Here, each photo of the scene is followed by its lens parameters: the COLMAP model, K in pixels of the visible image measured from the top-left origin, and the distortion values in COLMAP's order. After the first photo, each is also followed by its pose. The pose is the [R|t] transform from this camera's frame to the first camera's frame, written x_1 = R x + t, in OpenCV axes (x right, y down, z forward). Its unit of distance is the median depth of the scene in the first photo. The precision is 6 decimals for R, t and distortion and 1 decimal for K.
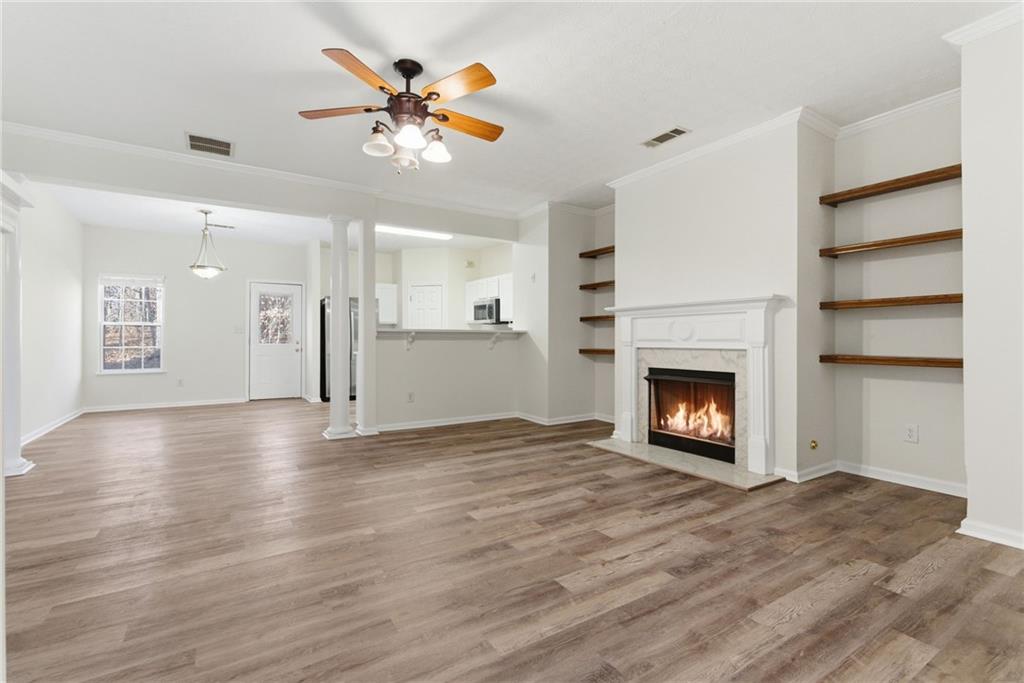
lens RADIAL K [[463.8, 0, 509.2], [0, 463.8, 344.1], [0, 0, 1]] dist [-0.001288, 0.000726]
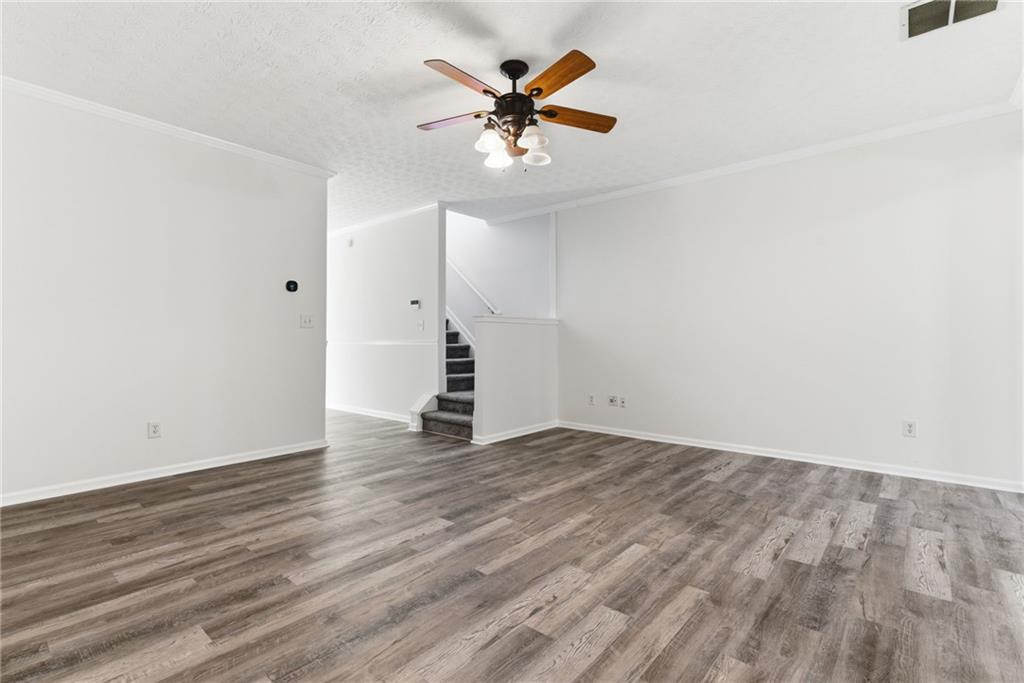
lens RADIAL K [[463.8, 0, 509.2], [0, 463.8, 344.1], [0, 0, 1]] dist [-0.001288, 0.000726]
pose [[-0.955931, -0.000376, -0.293591, 0.079073], [-0.004264, 0.999911, 0.012603, -0.015310], [0.293560, 0.013299, -0.955848, 1.891554]]
